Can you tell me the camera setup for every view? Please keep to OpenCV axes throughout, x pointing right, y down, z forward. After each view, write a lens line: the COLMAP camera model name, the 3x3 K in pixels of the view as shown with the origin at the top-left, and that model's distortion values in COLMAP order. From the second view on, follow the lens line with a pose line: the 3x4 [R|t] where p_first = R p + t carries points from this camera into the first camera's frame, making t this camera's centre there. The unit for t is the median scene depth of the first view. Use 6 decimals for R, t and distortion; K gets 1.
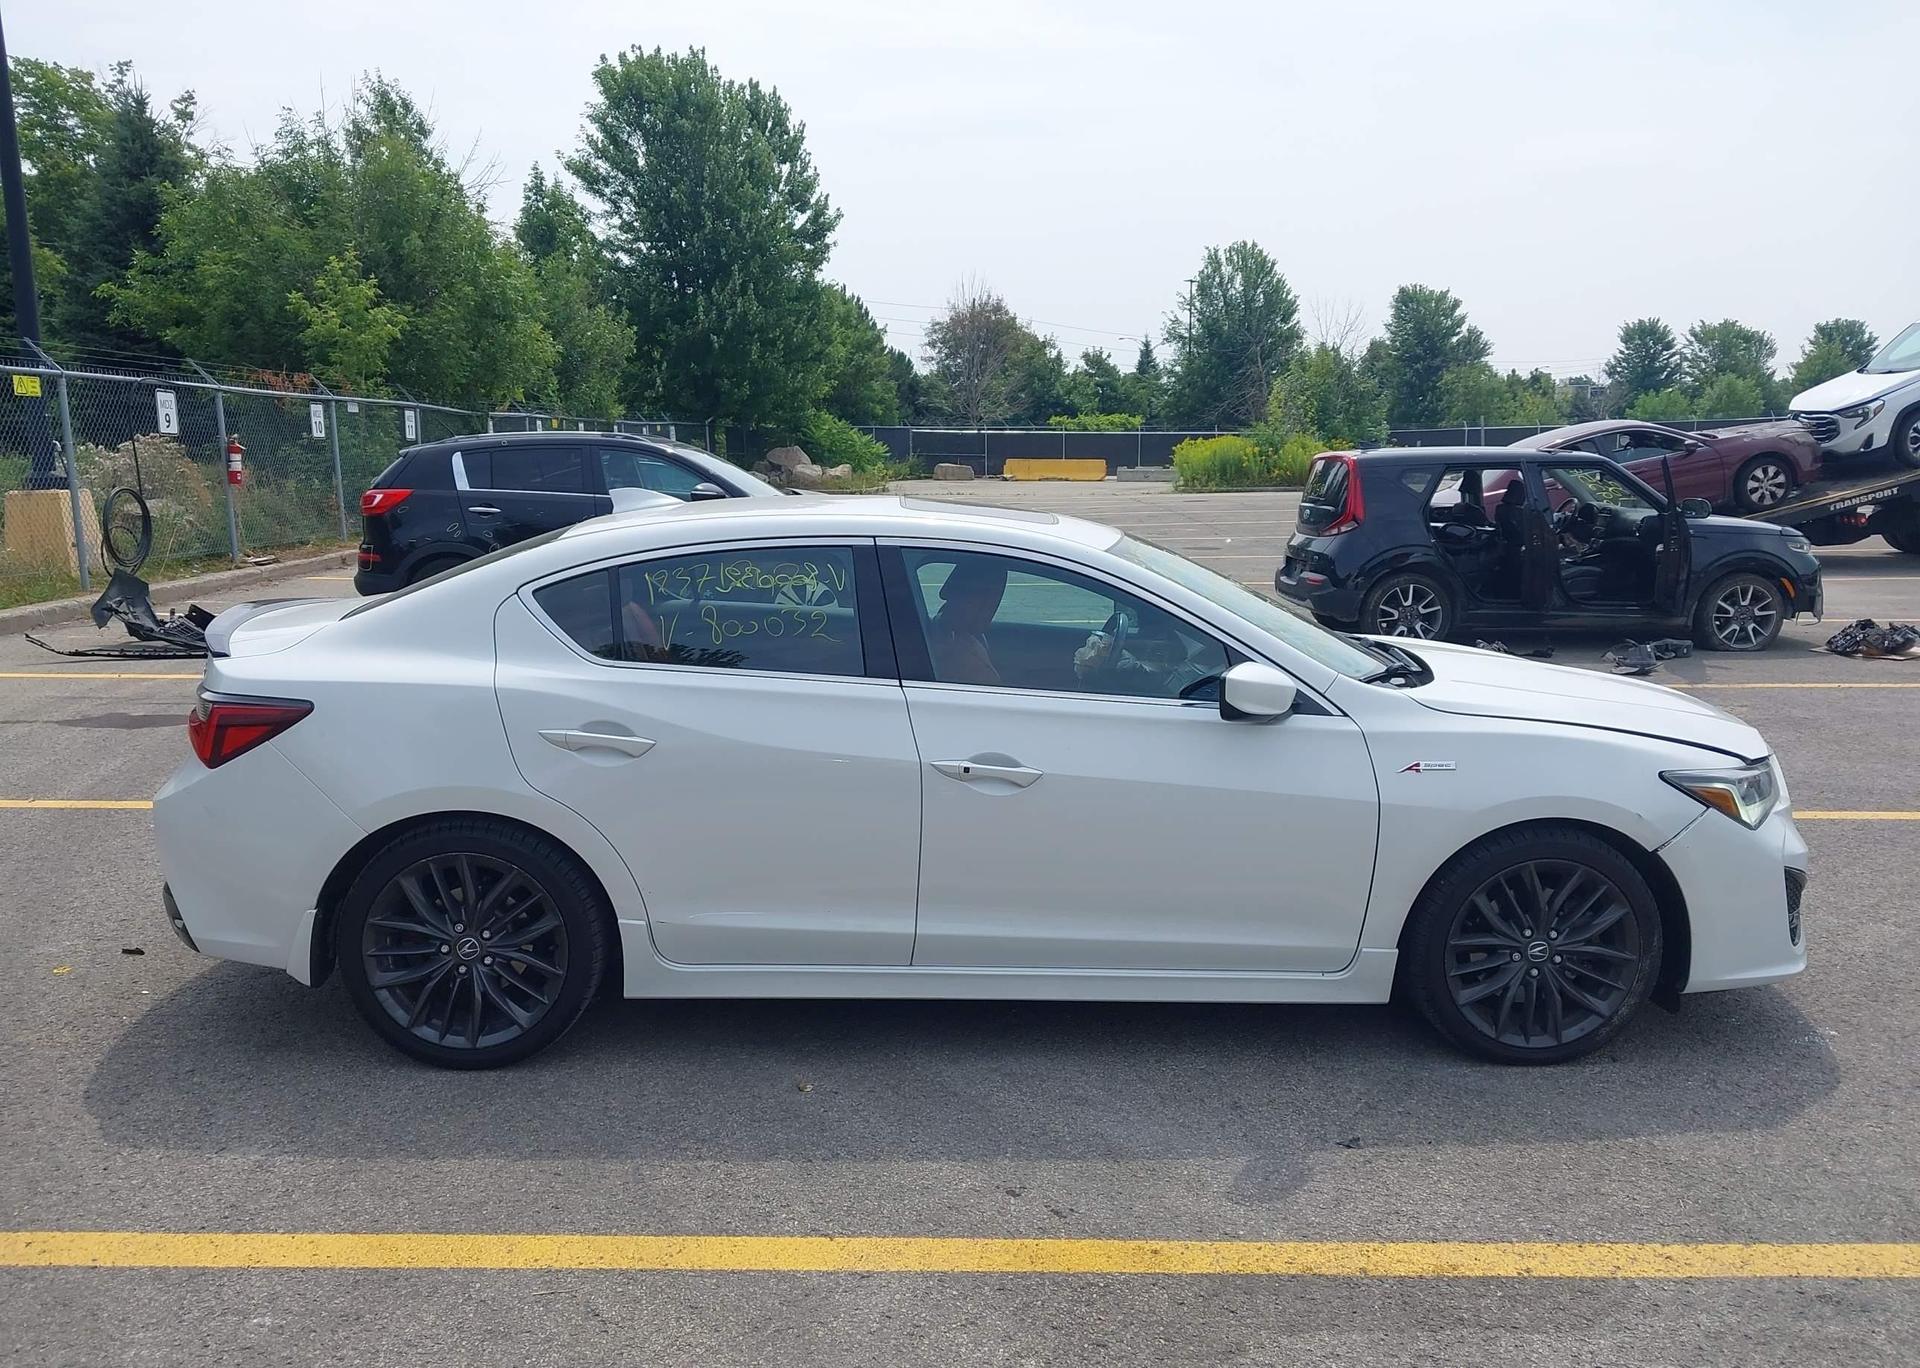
lens RADIAL K [[1512.5, 0, 949.2], [0, 1512.5, 713.7], [0, 0, 1]] dist [0.015276, -0.018072]
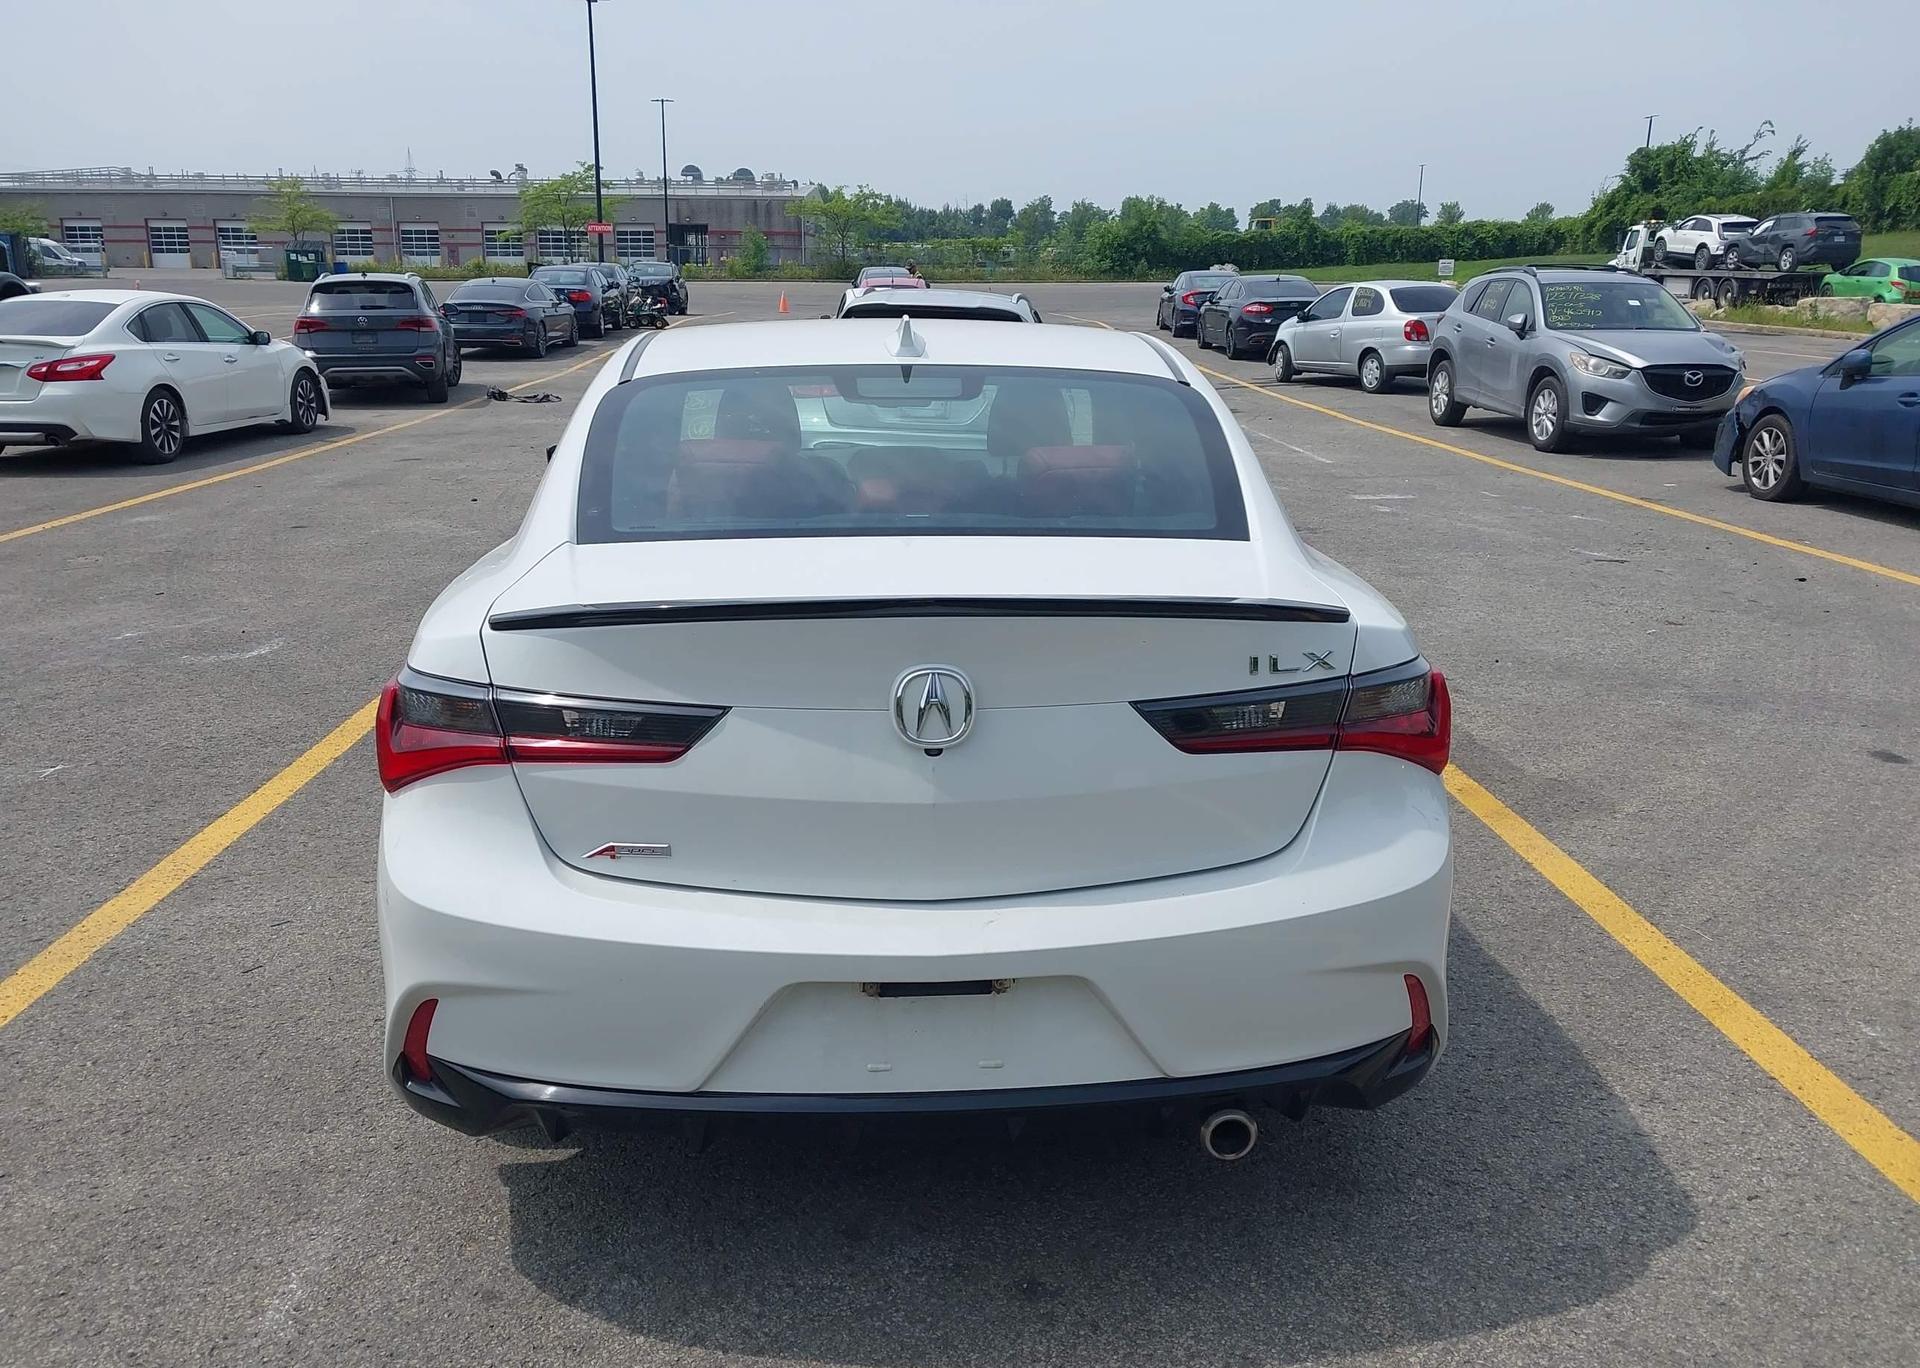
lens RADIAL K [[1512.5, 0, 945.5], [0, 1512.5, 675.2], [0, 0, 1]] dist [0.015276, -0.018072]
pose [[-0.027297, -0.246781, 0.968687, -0.988261], [0.168997, 0.953960, 0.247792, -0.178919], [-0.985239, 0.170469, 0.015665, 1.080409]]
